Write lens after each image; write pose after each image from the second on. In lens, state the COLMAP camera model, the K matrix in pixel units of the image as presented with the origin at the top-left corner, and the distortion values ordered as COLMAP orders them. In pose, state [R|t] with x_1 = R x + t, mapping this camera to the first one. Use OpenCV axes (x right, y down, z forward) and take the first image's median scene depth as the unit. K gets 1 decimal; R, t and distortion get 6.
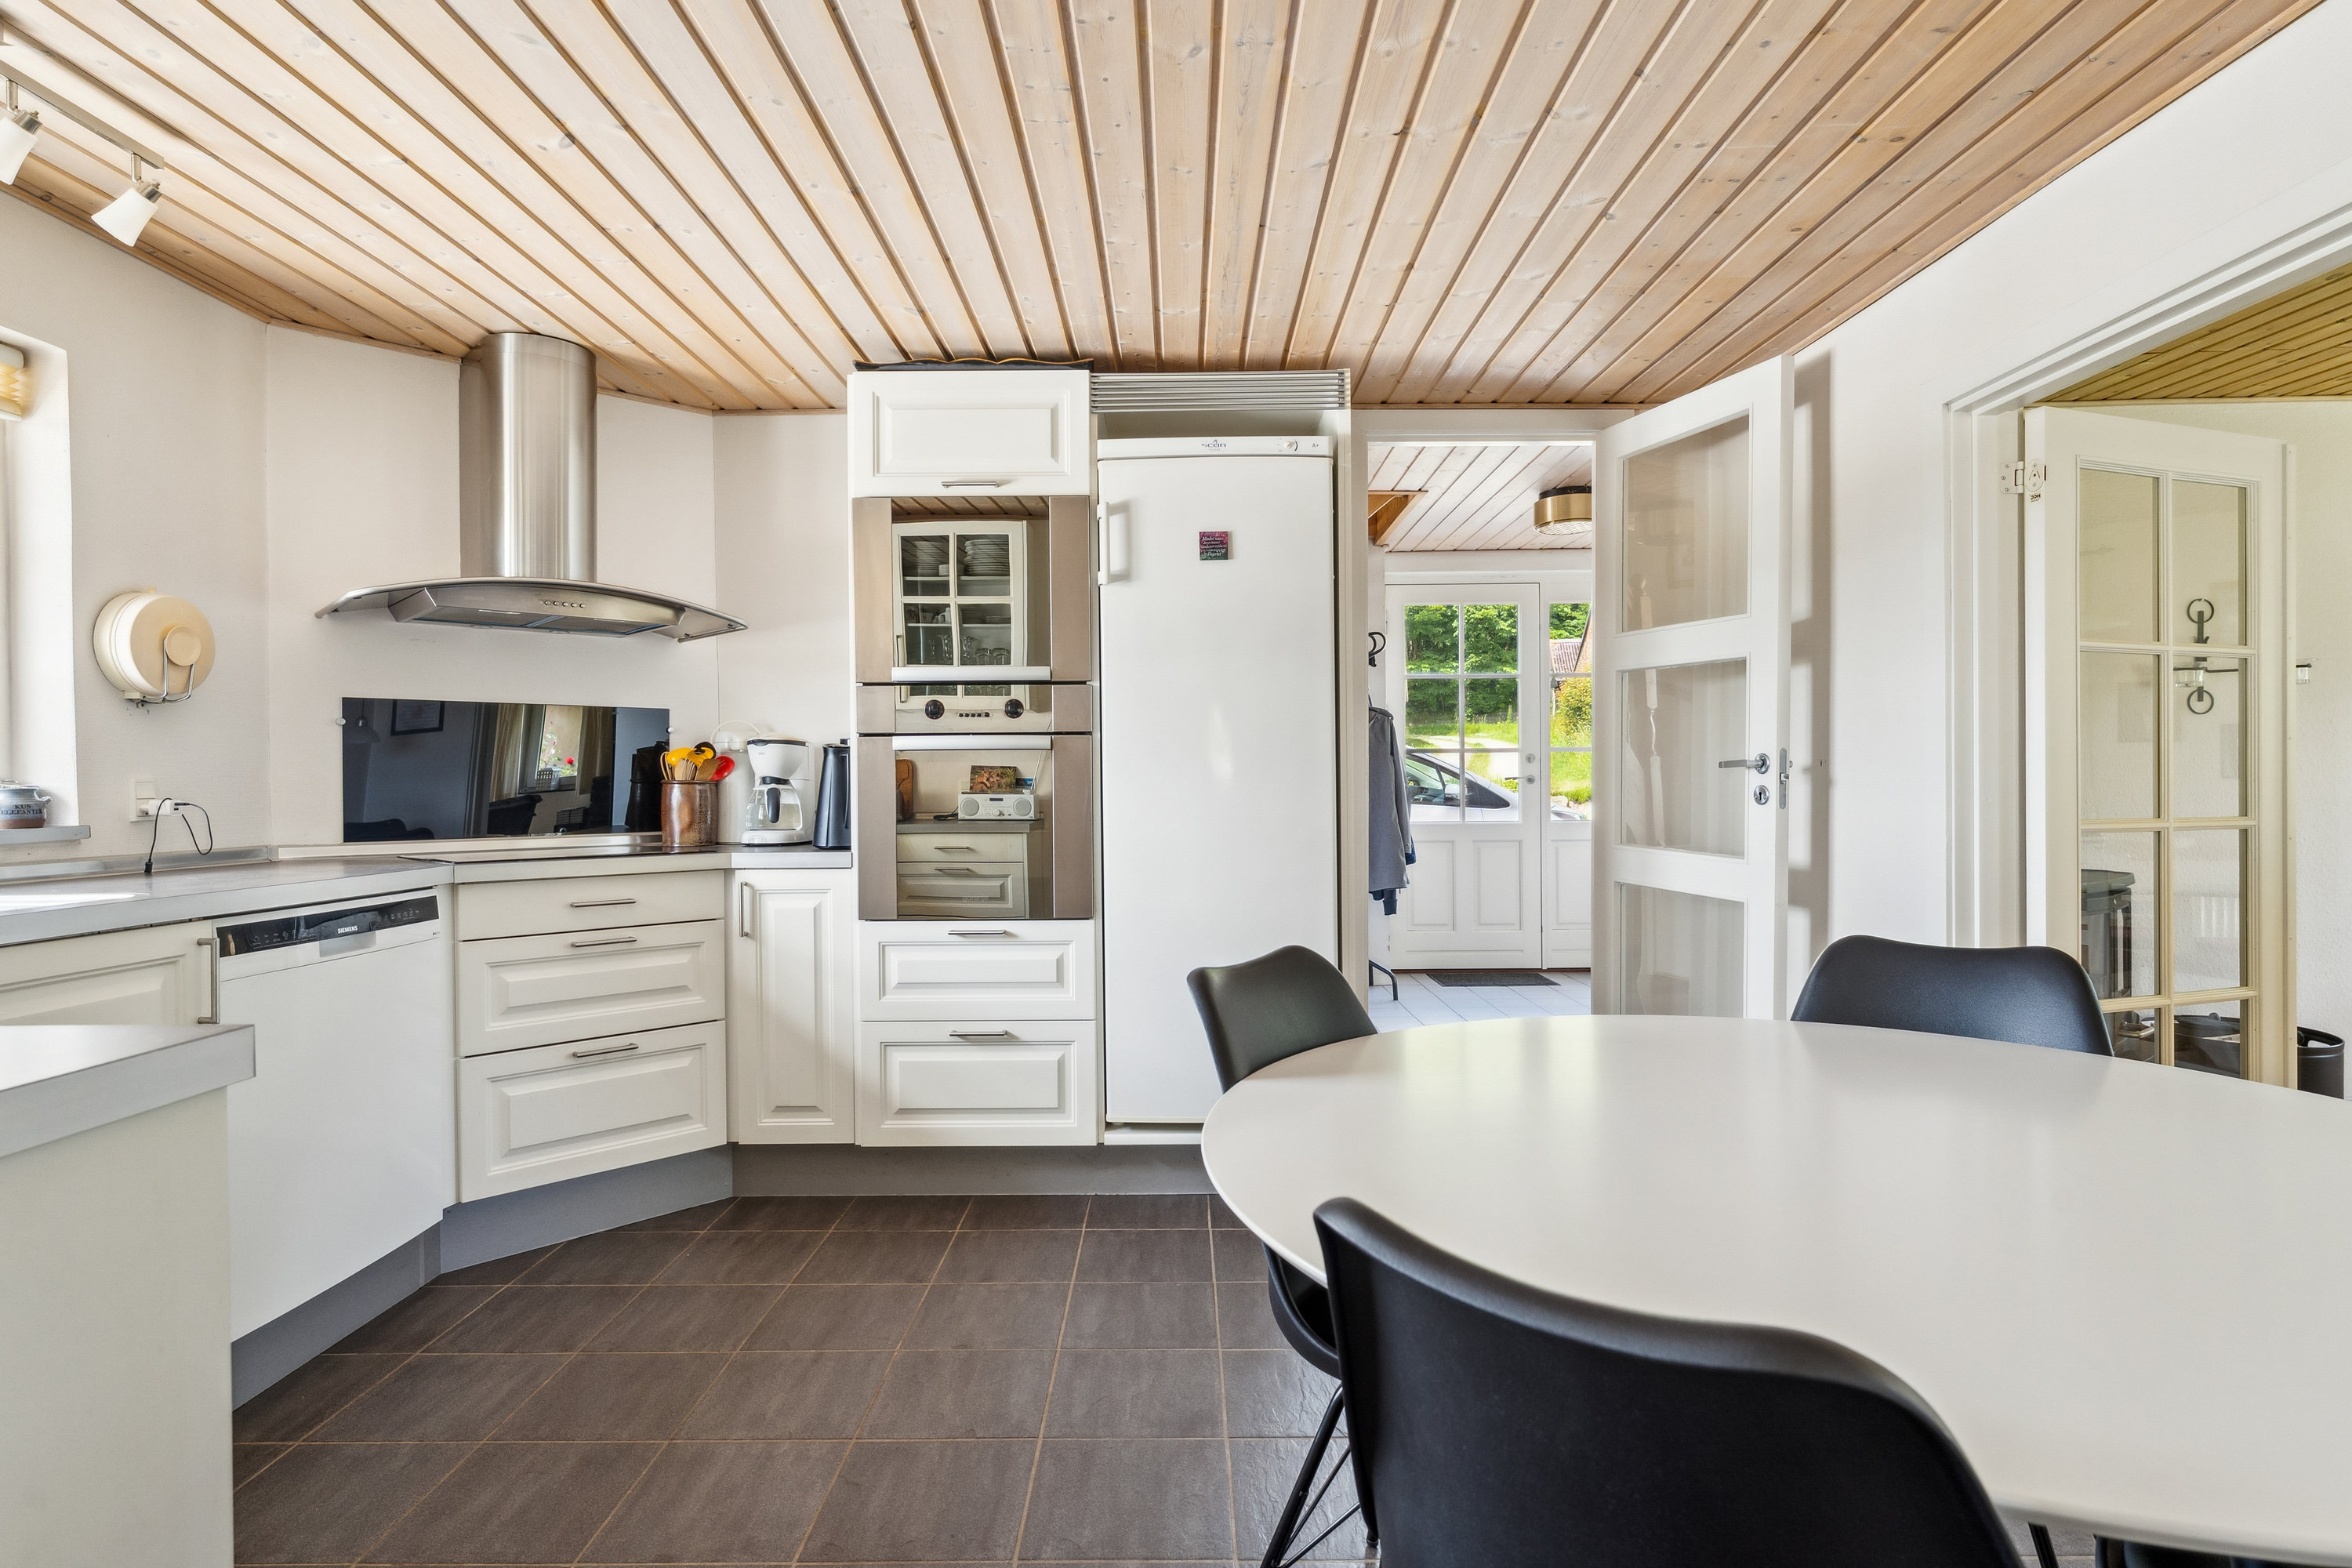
lens RADIAL K [[1181.7, 0, 1175.7], [0, 1181.7, 774.9], [0, 0, 1]] dist [0.000644, -0.000155]
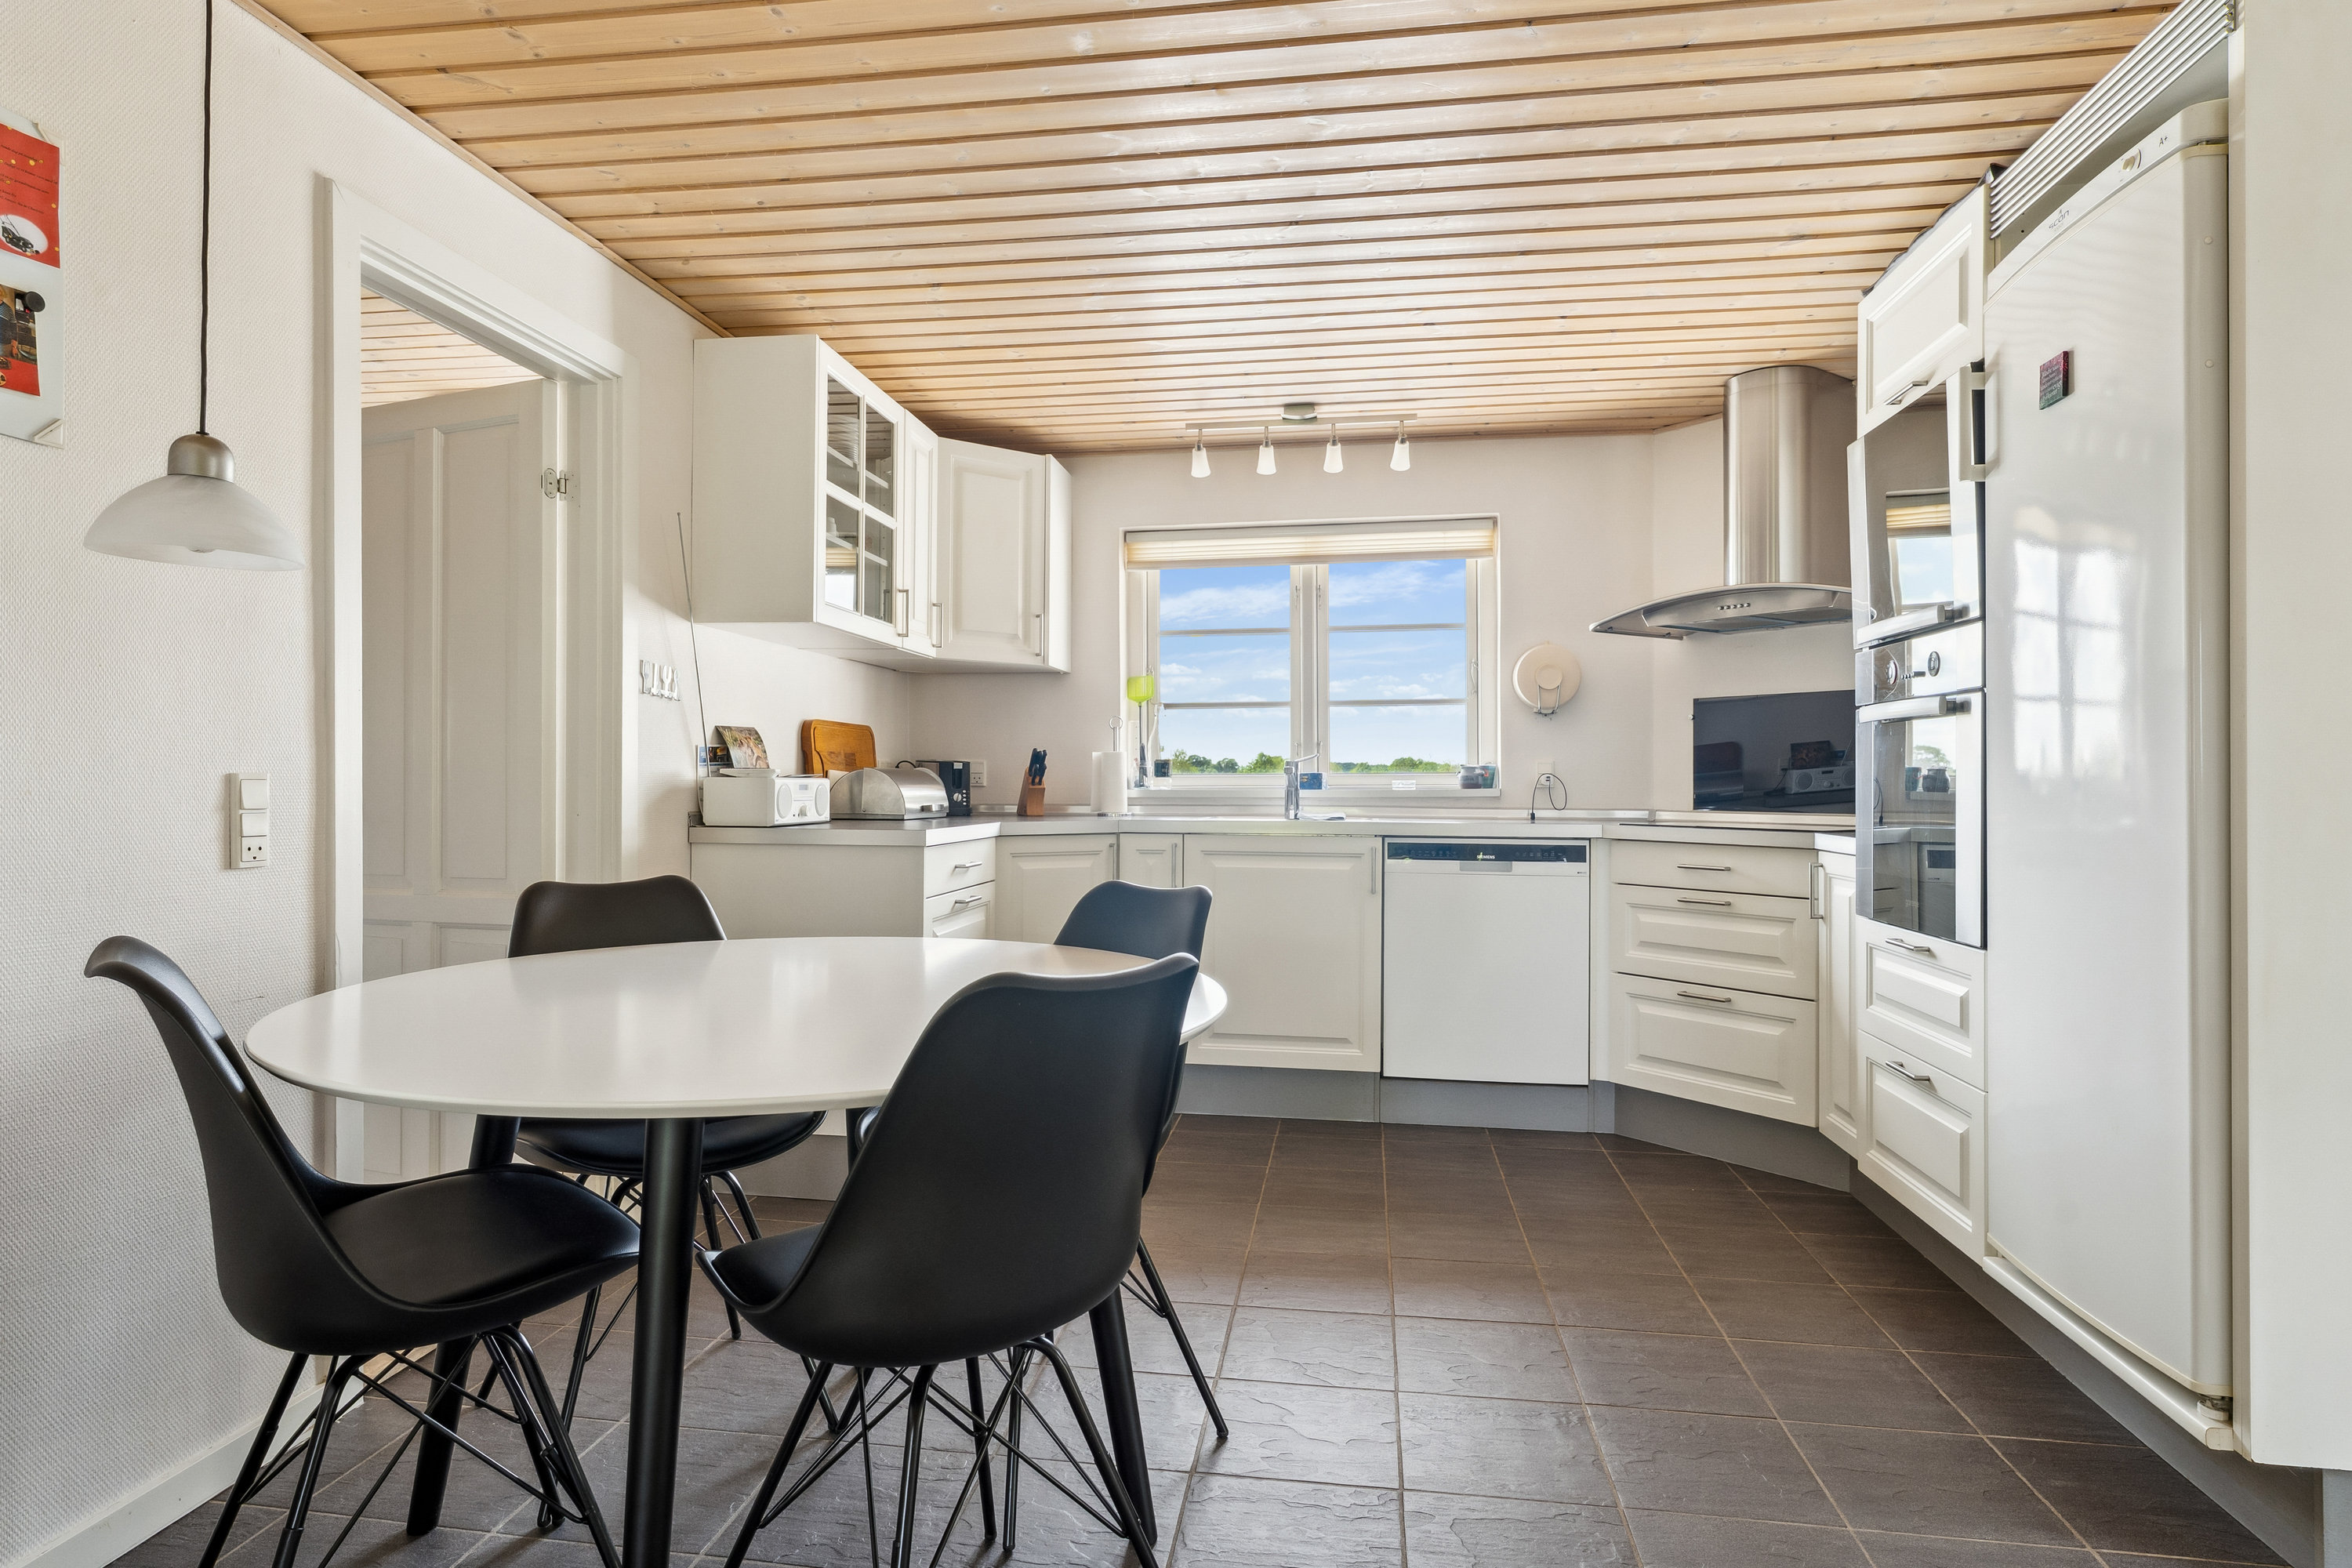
lens RADIAL K [[1242.7, 0, 1173.0], [0, 1242.7, 788.7], [0, 0, 1]] dist [-0.001274, 0.001280]
pose [[-0.138180, 0.005340, -0.990393, 0.807120], [-0.002414, 0.999981, 0.005728, 0.028593], [0.990404, 0.003183, -0.138165, 0.689790]]
